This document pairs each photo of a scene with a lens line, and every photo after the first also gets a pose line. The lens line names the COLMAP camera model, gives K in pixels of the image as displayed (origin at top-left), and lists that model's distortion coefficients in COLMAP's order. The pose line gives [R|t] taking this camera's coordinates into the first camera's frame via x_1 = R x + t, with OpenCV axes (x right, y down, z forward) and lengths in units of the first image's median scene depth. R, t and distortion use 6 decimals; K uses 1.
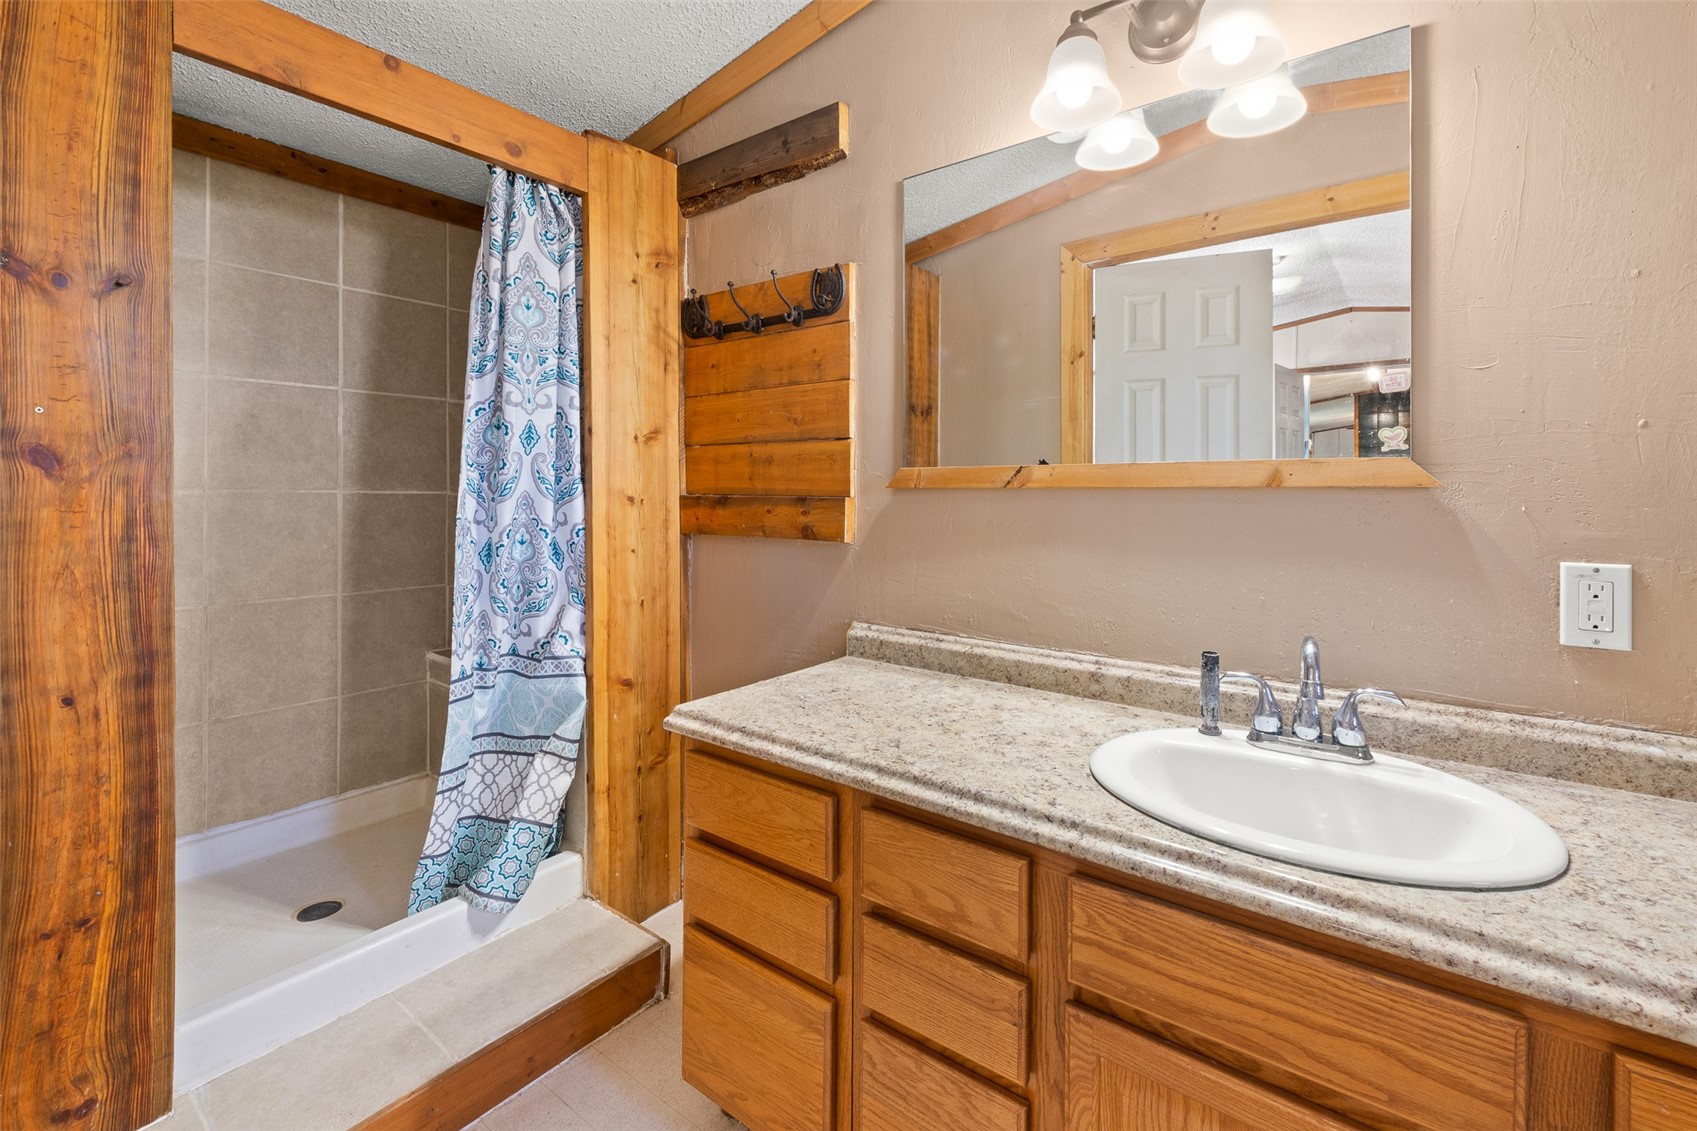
lens RADIAL K [[741.5, 0, 873.5], [0, 741.5, 488.7], [0, 0, 1]] dist [-0.002143, -0.000486]
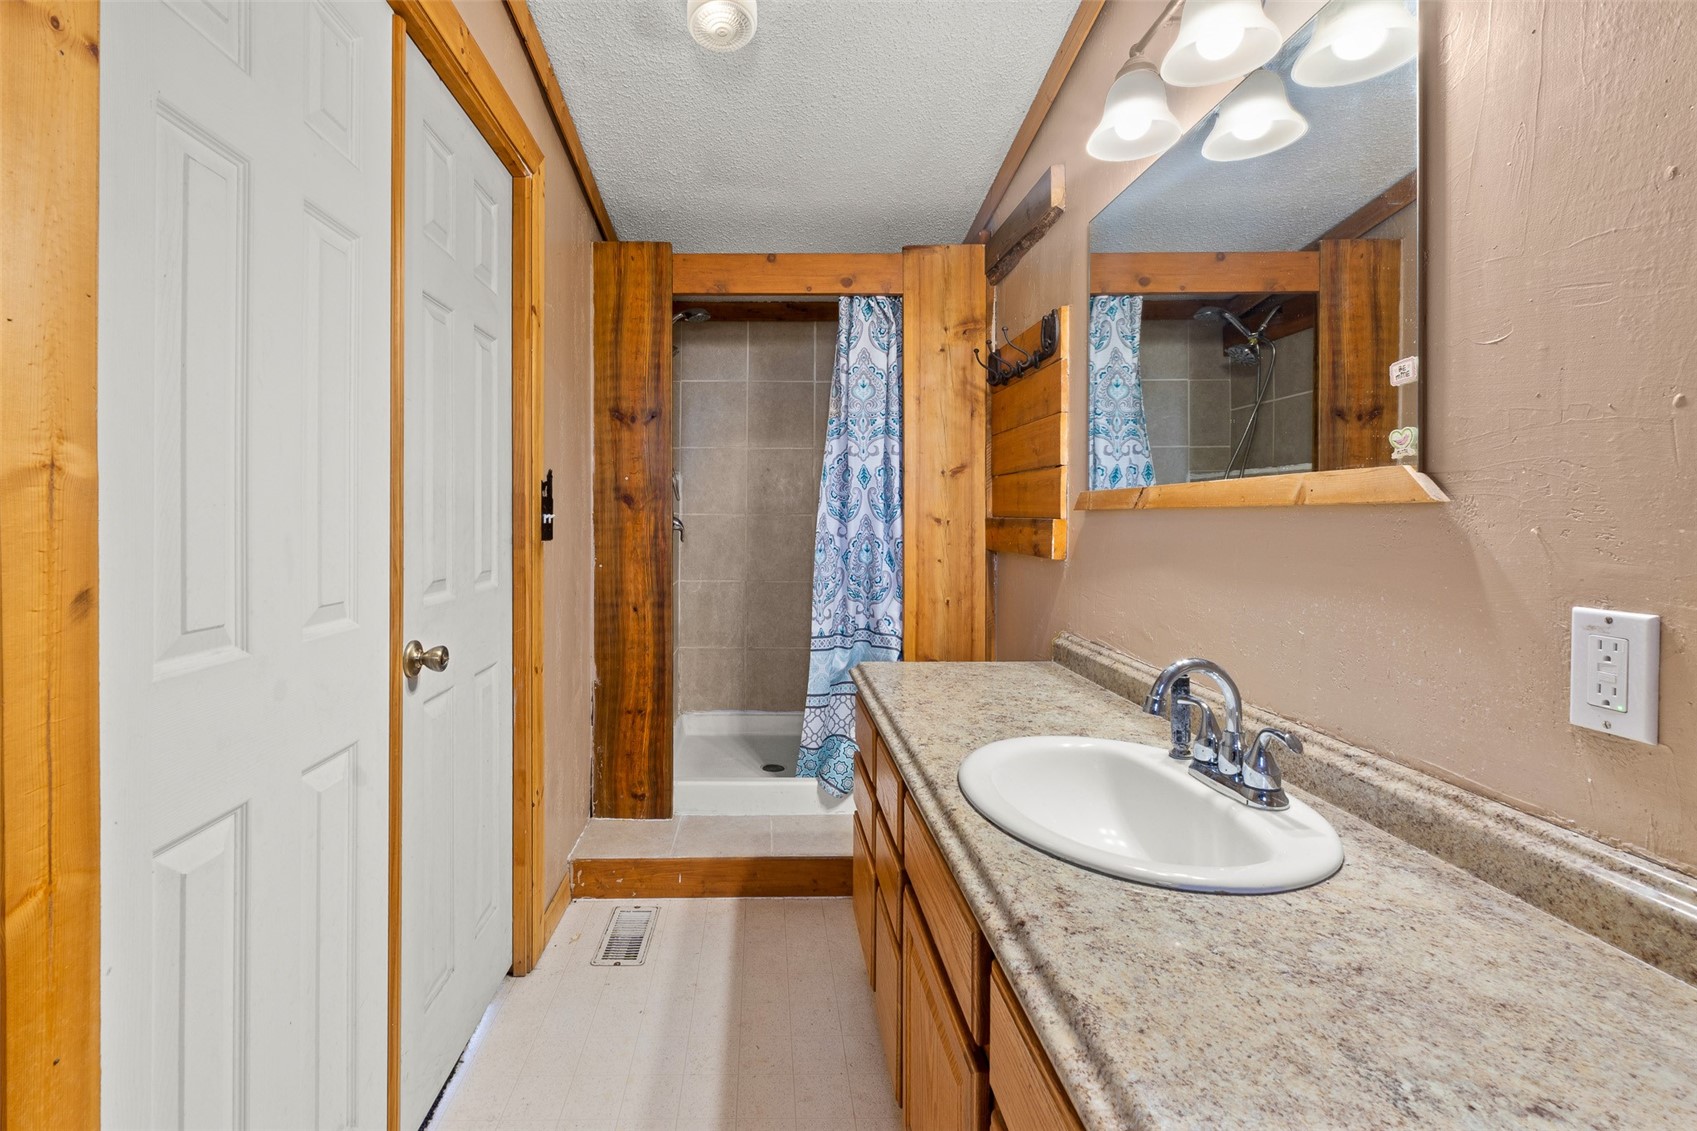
lens RADIAL K [[763.5, 0, 775.0], [0, 763.5, 515.3], [0, 0, 1]] dist [-0.001283, -0.000472]
pose [[0.600369, -0.002722, -0.799718, 0.617364], [0.002544, 0.999996, -0.001494, 0.006752], [0.799719, -0.001138, 0.600373, -0.022943]]
